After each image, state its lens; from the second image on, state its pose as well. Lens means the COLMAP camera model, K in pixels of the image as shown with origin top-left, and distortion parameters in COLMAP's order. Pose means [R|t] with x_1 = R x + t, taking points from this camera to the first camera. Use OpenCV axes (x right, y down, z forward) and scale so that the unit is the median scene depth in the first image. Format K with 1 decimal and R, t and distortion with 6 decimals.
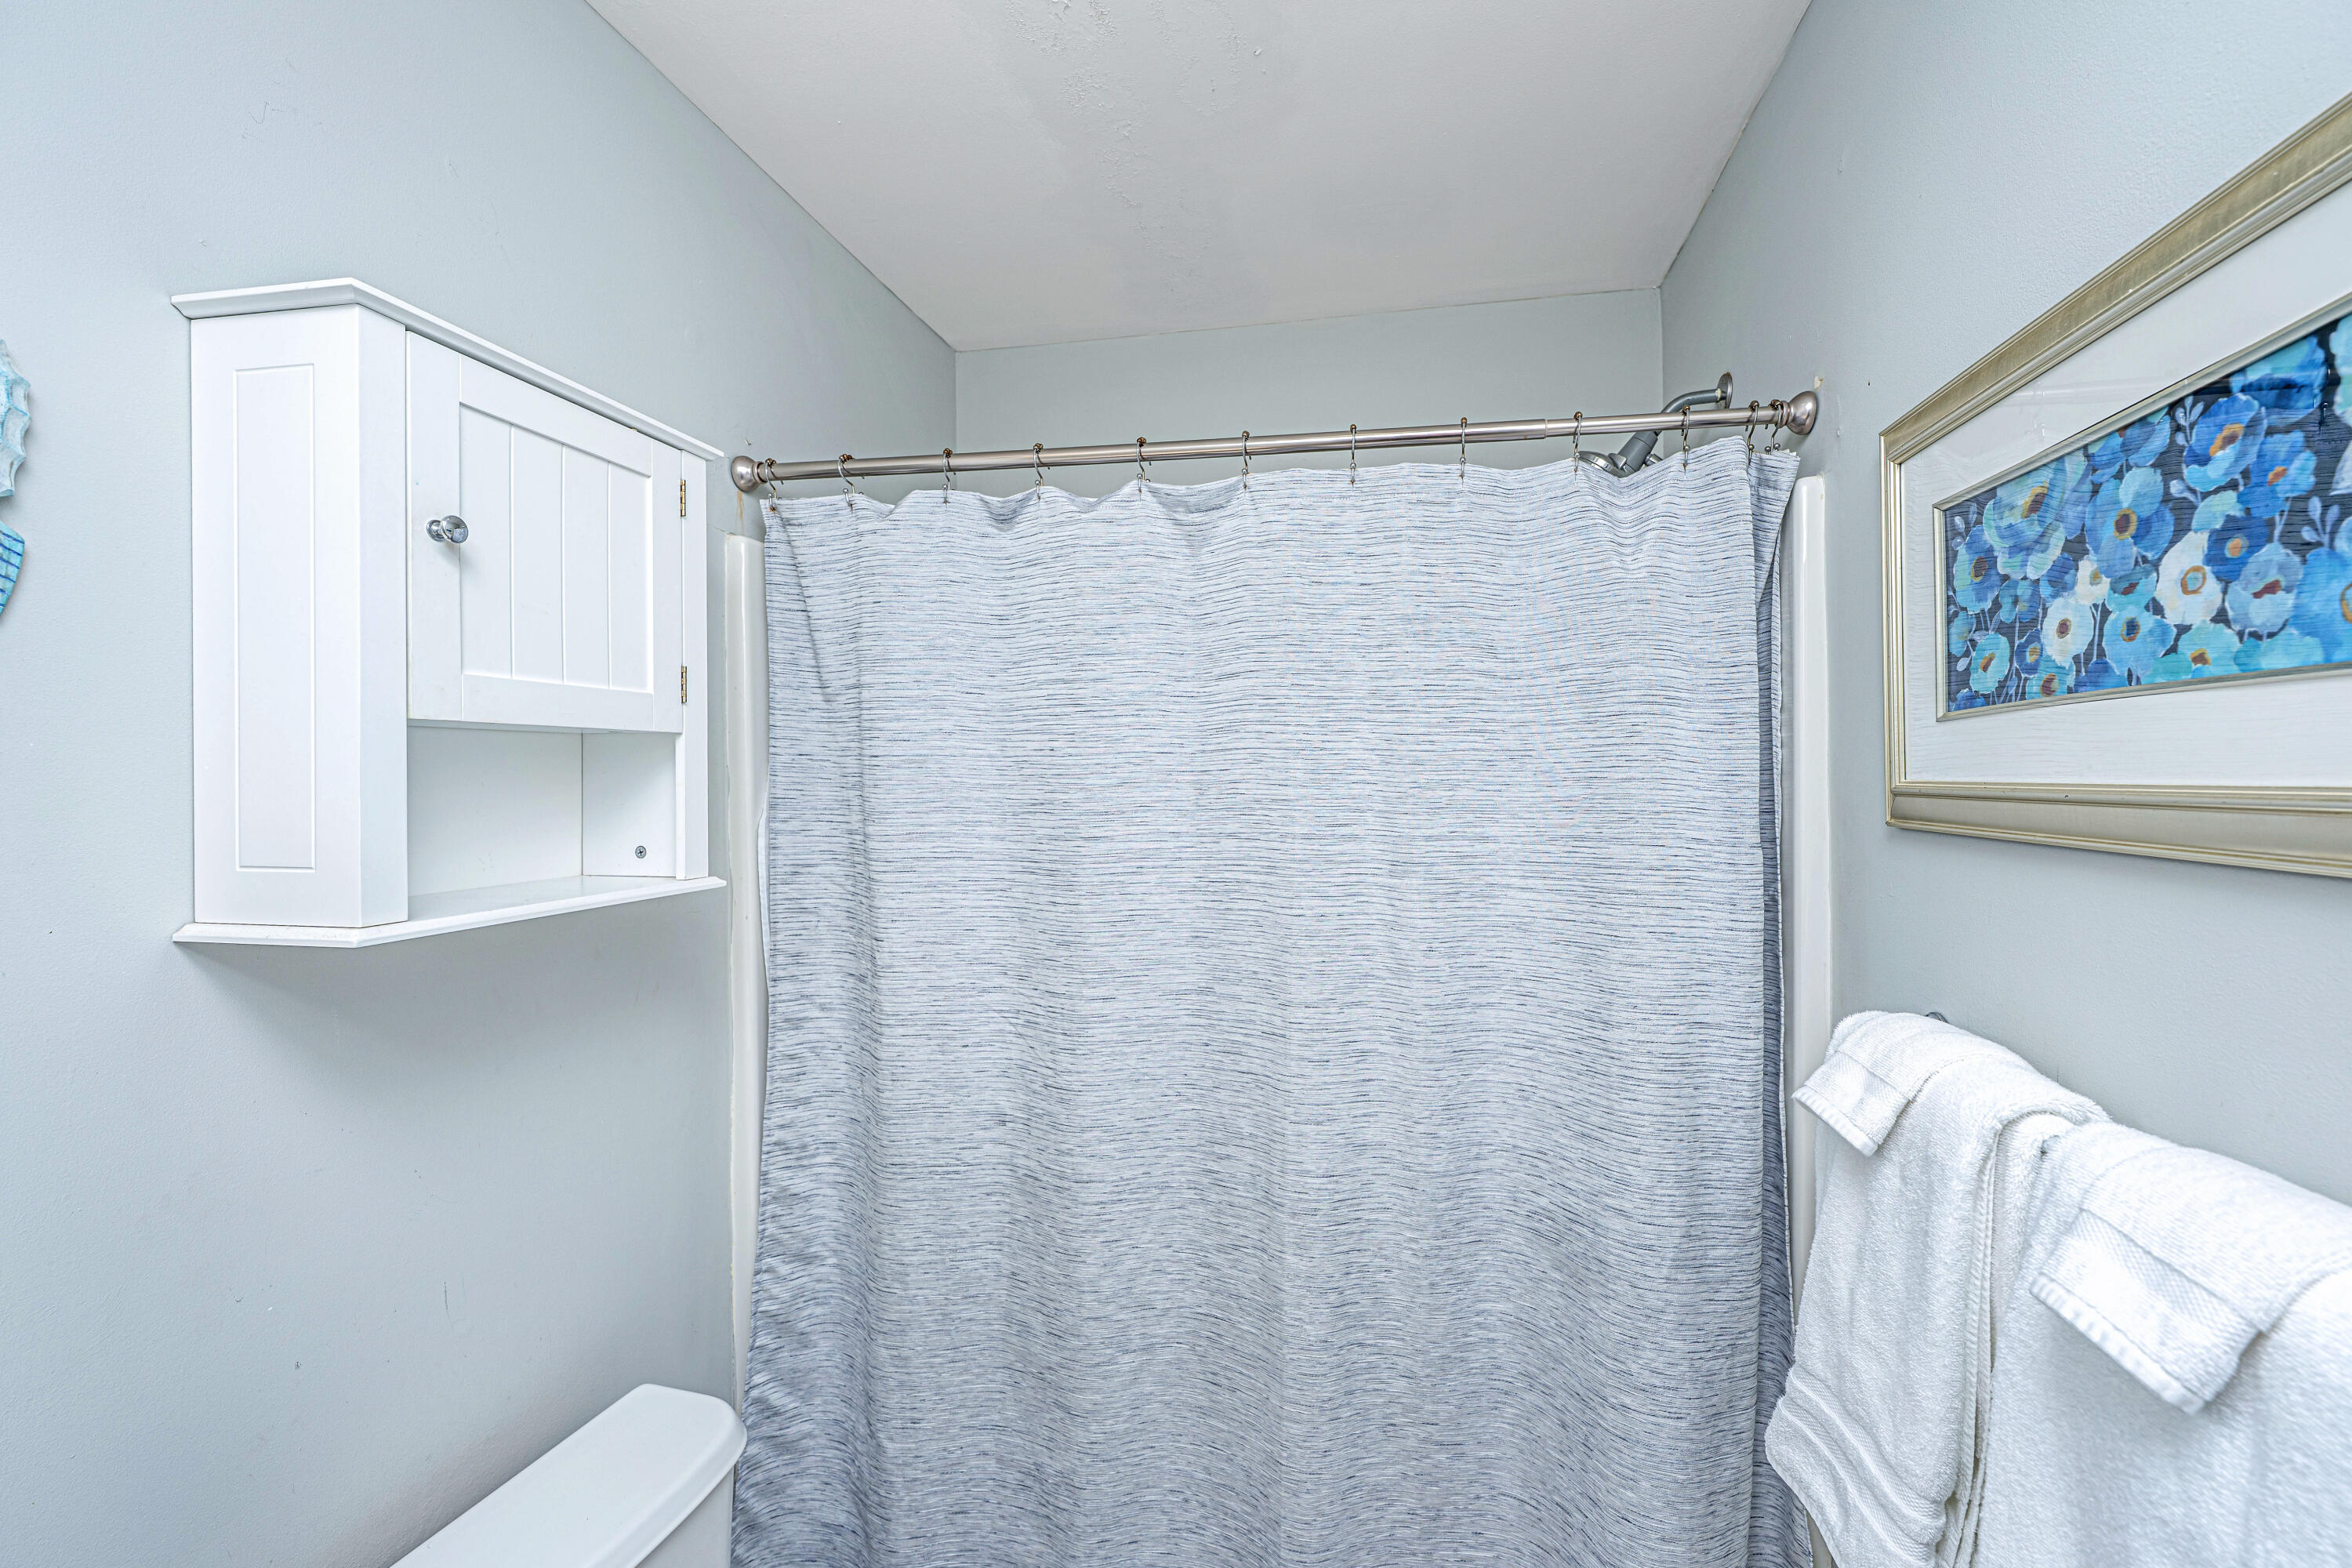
lens RADIAL K [[930.8, 0, 1239.5], [0, 930.8, 788.1], [0, 0, 1]] dist [0.000097, 0.000045]
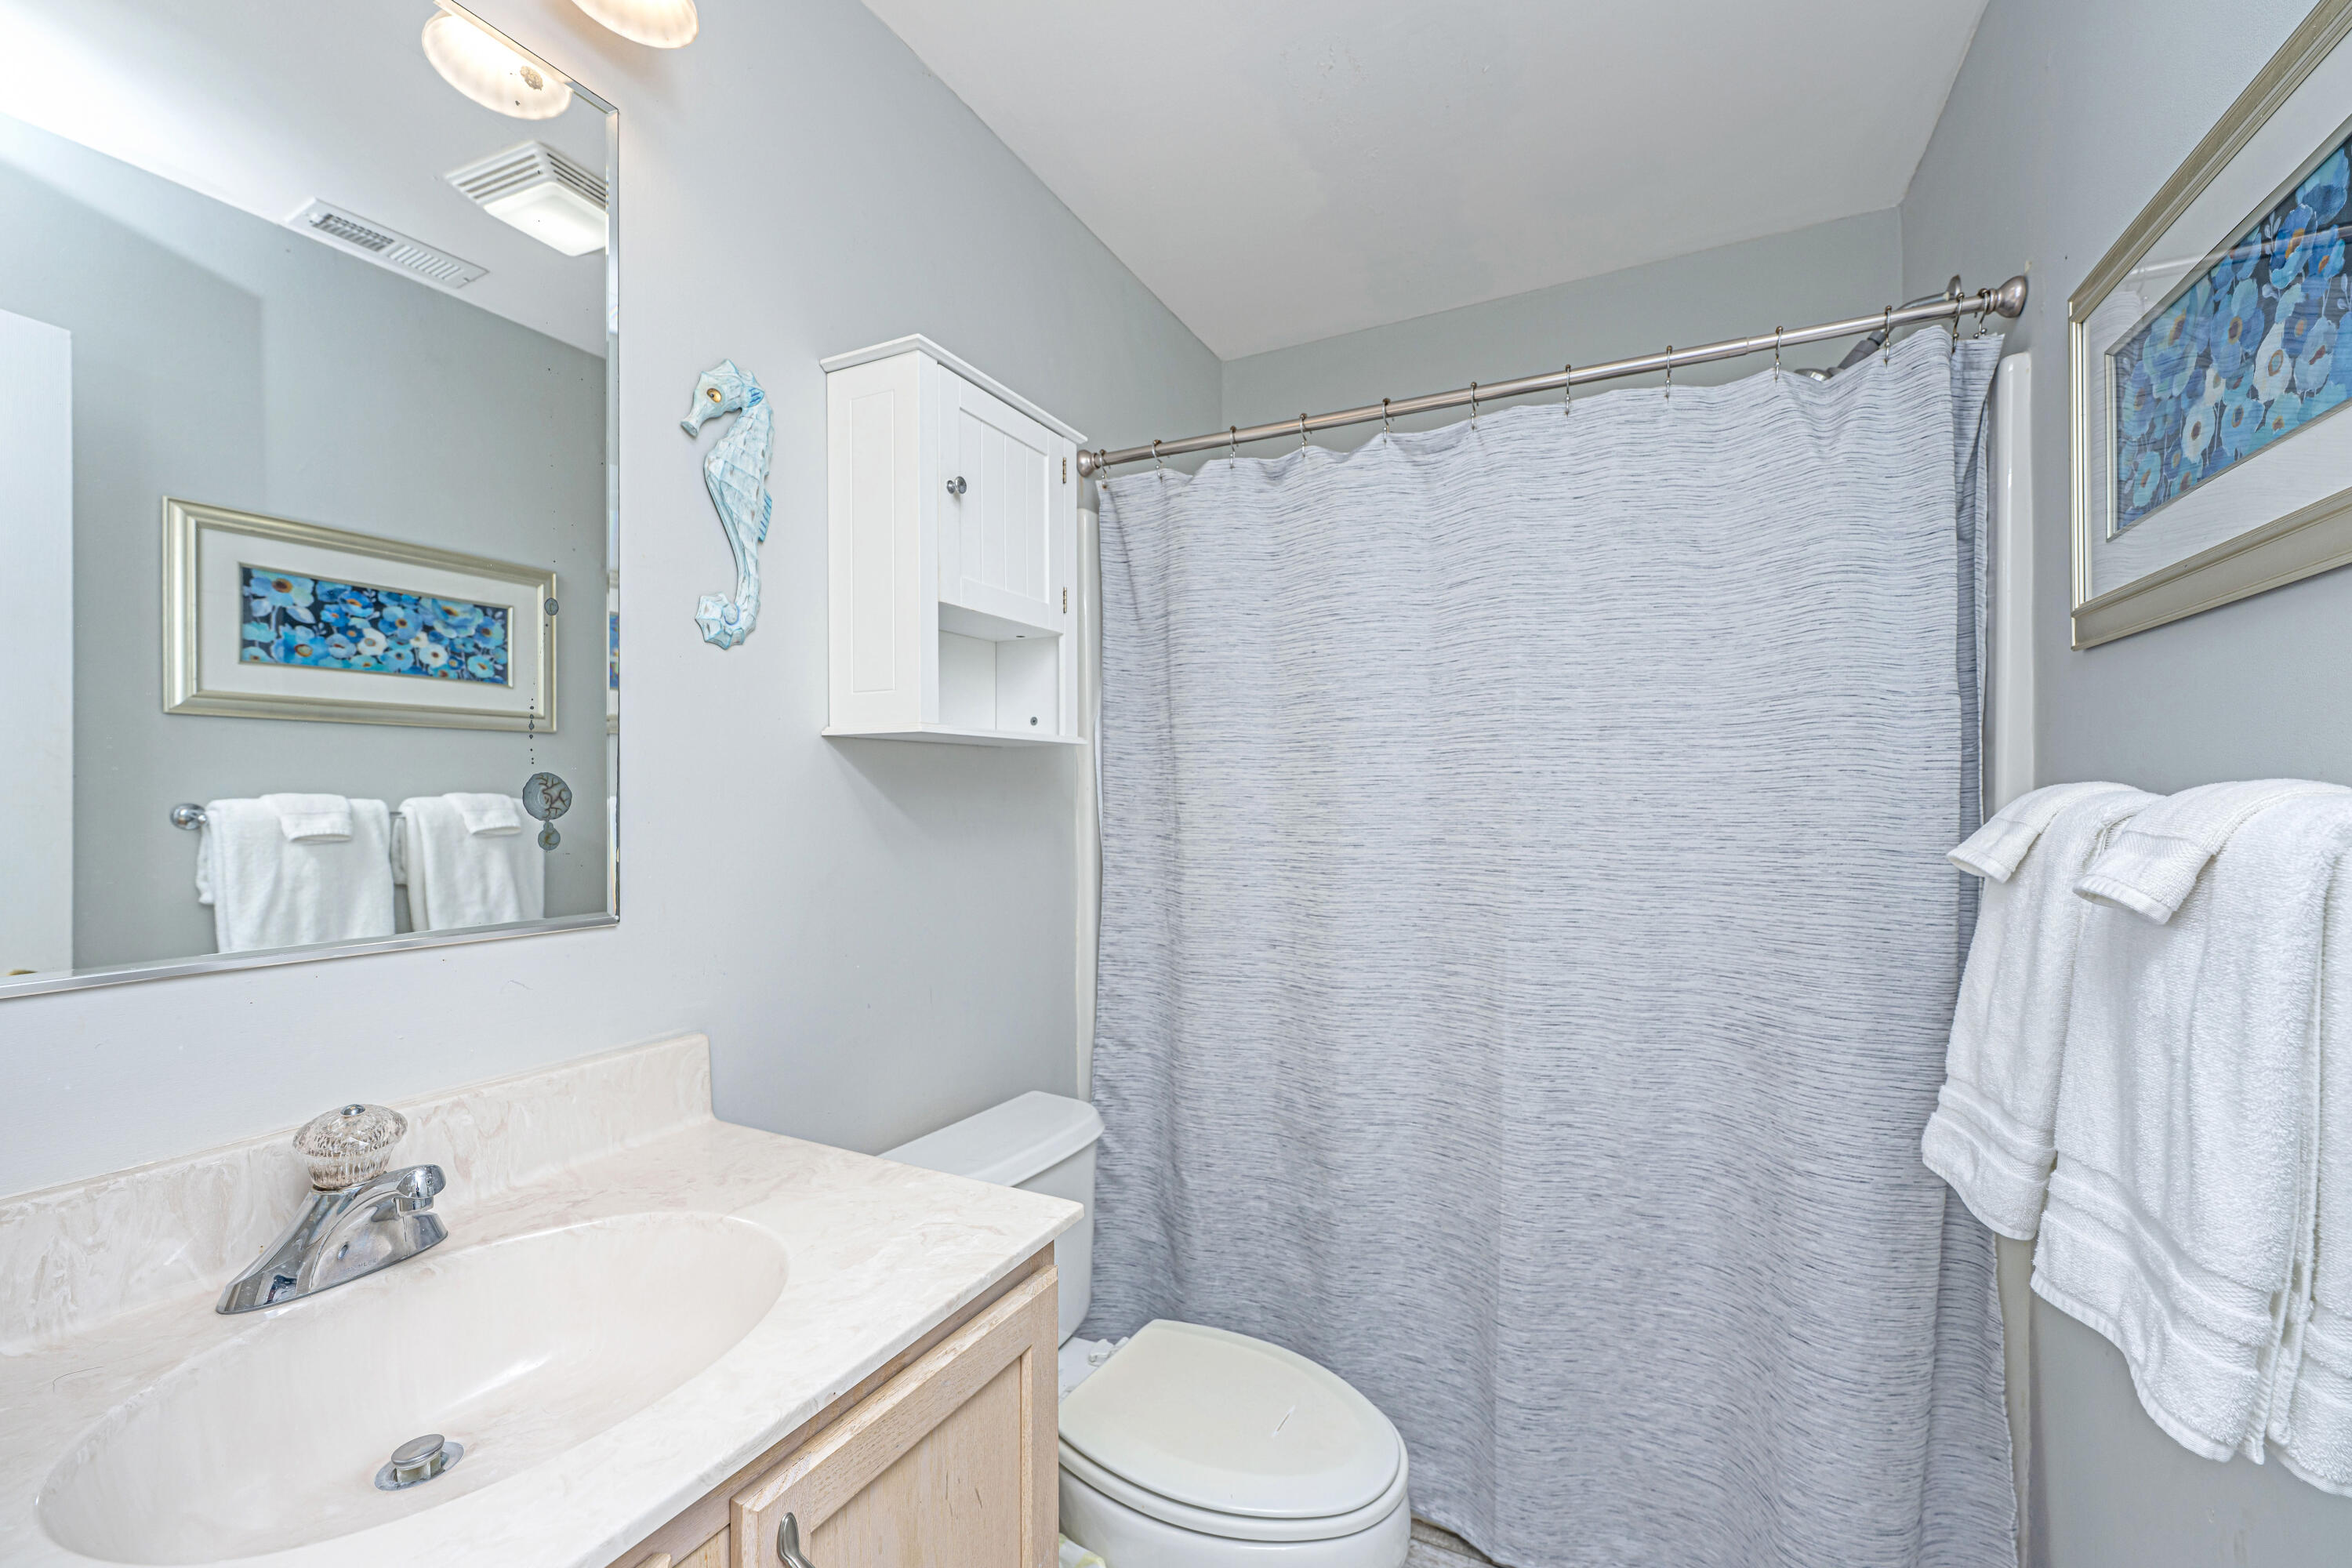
lens RADIAL K [[972.4, 0, 1183.3], [0, 972.4, 832.7], [0, 0, 1]] dist [0.001237, 0.000548]
pose [[0.960597, 0.004495, -0.277910, -0.002236], [-0.004440, 0.999990, 0.000827, 0.215262], [0.277911, 0.000439, 0.960607, -0.342230]]
